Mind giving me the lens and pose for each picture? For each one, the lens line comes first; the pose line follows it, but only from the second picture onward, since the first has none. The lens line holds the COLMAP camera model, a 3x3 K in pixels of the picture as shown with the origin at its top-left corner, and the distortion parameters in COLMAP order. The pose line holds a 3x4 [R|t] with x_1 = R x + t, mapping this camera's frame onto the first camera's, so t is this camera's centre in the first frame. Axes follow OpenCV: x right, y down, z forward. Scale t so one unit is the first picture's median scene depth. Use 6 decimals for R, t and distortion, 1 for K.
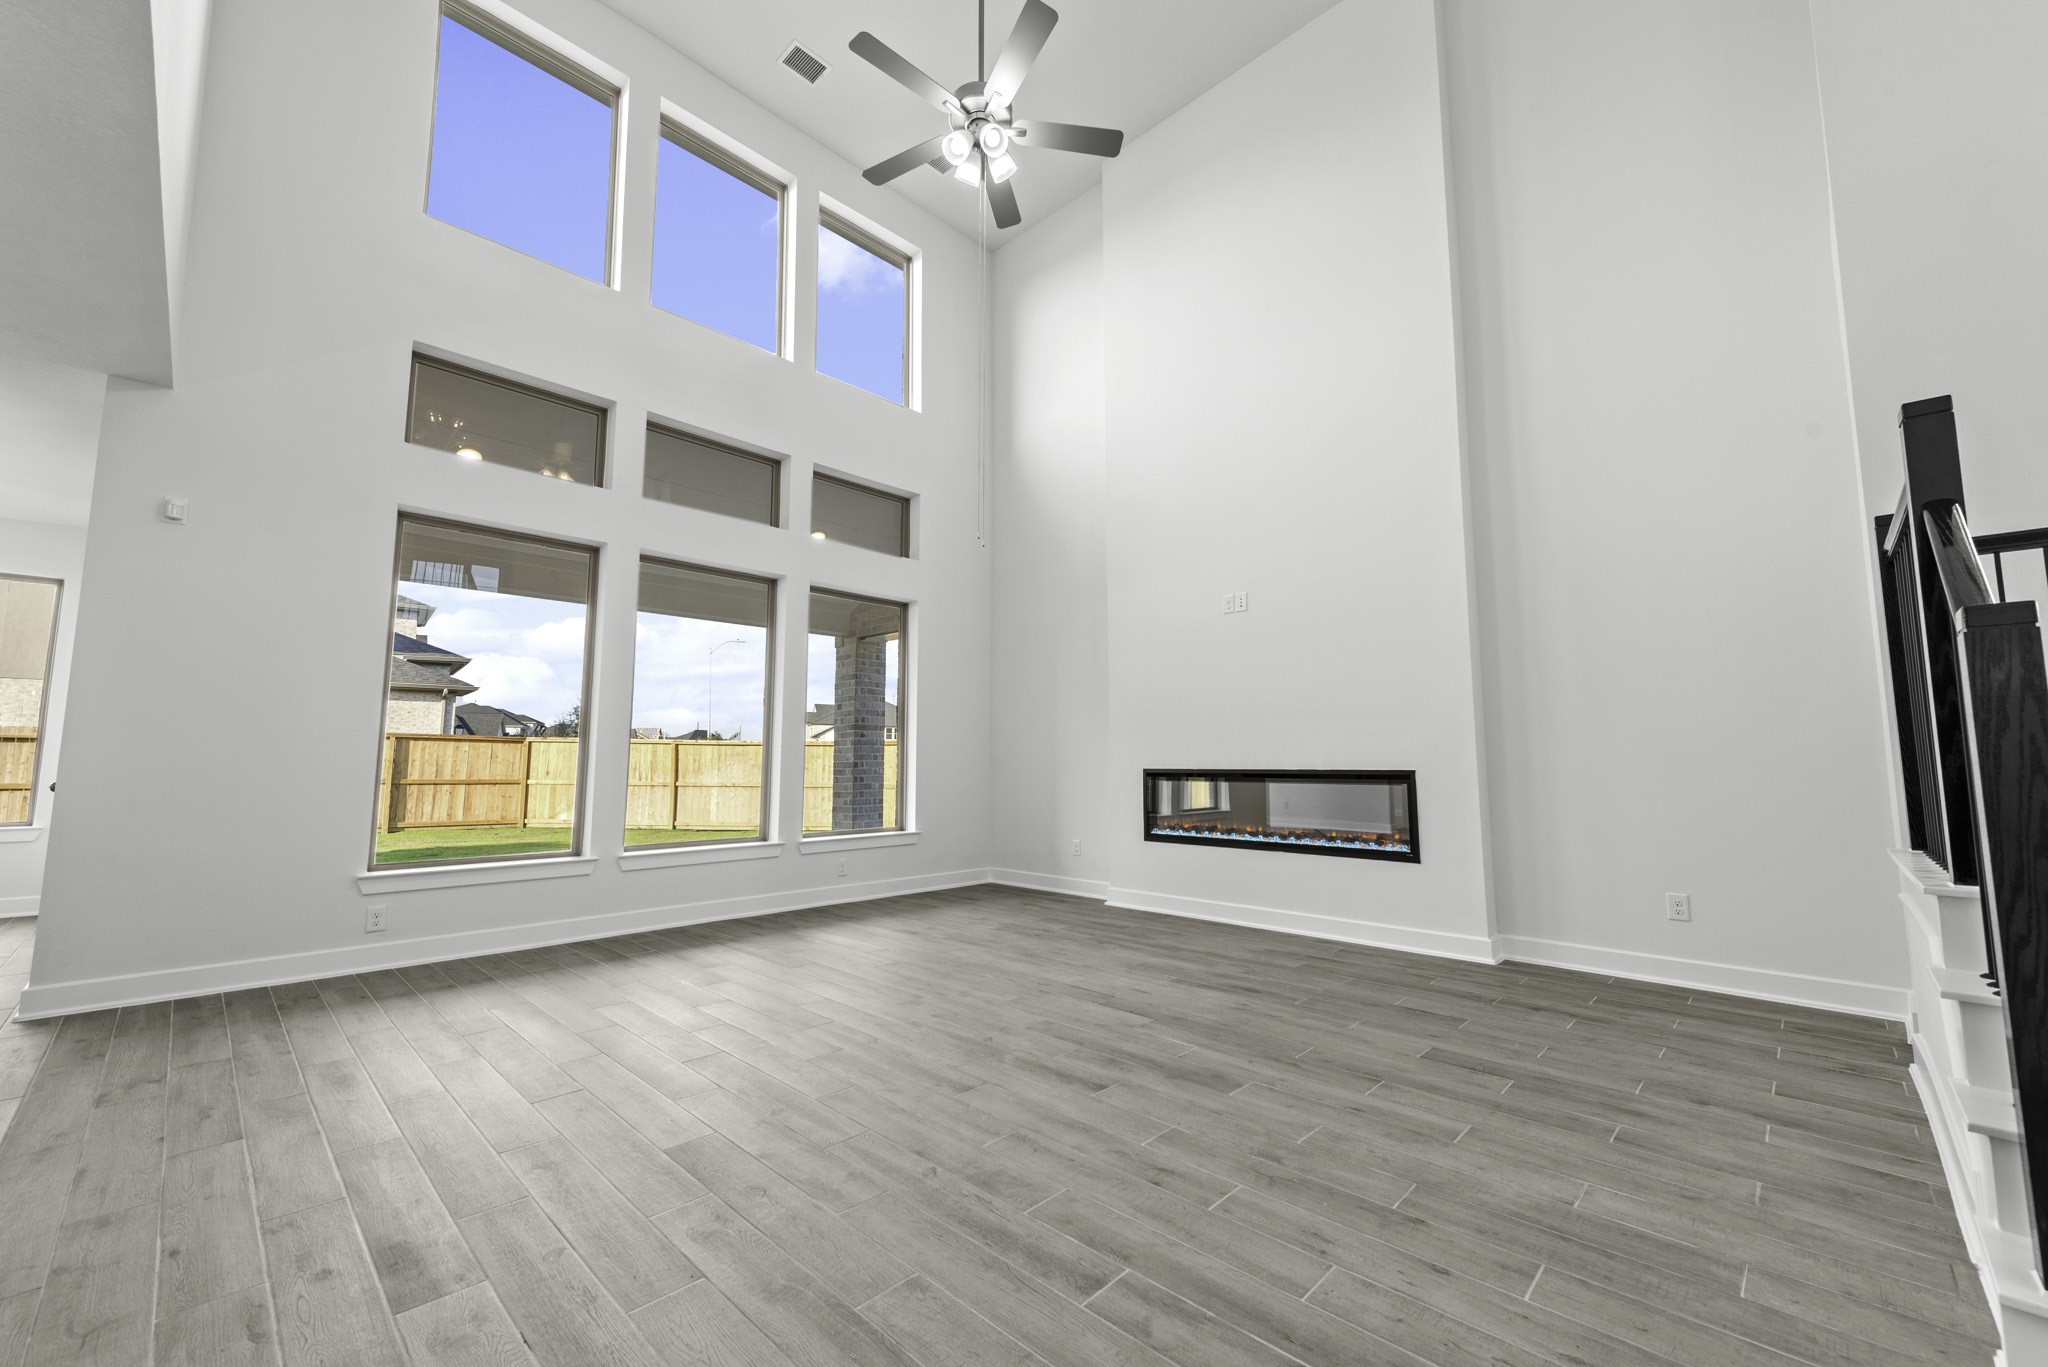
lens RADIAL K [[803.7, 0, 1026.7], [0, 803.7, 682.8], [0, 0, 1]] dist [0.015403, -0.003162]
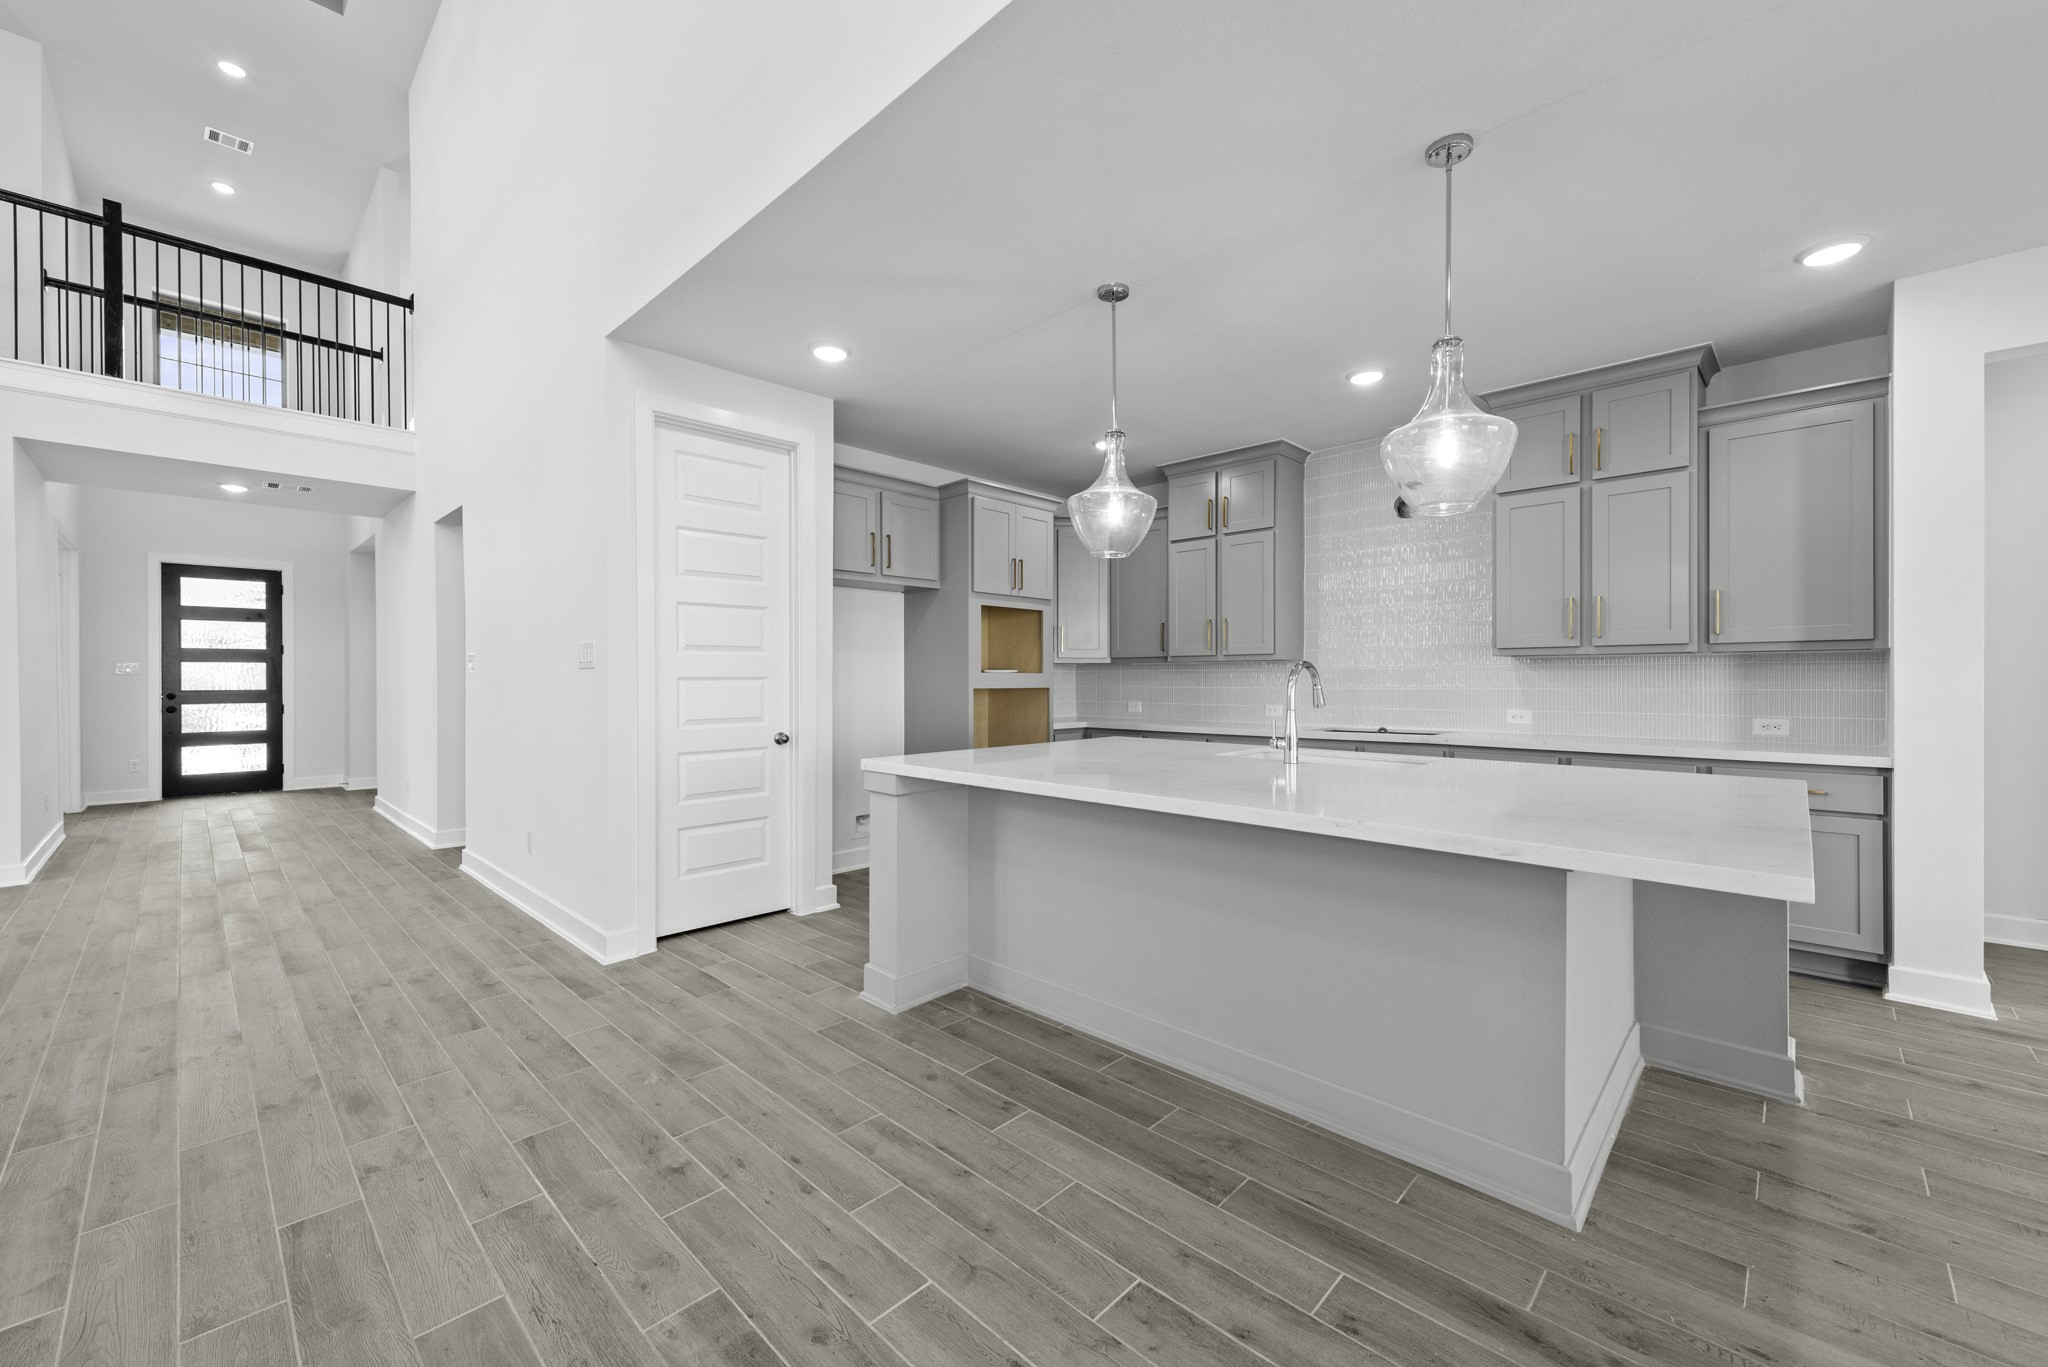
lens RADIAL K [[803.7, 0, 1026.7], [0, 803.7, 682.8], [0, 0, 1]] dist [0.015403, -0.003162]
pose [[-0.999996, 0.000217, -0.002922, -0.408054], [0.000502, 0.995199, -0.097872, 0.026031], [0.002887, -0.097873, -0.995195, 0.744187]]
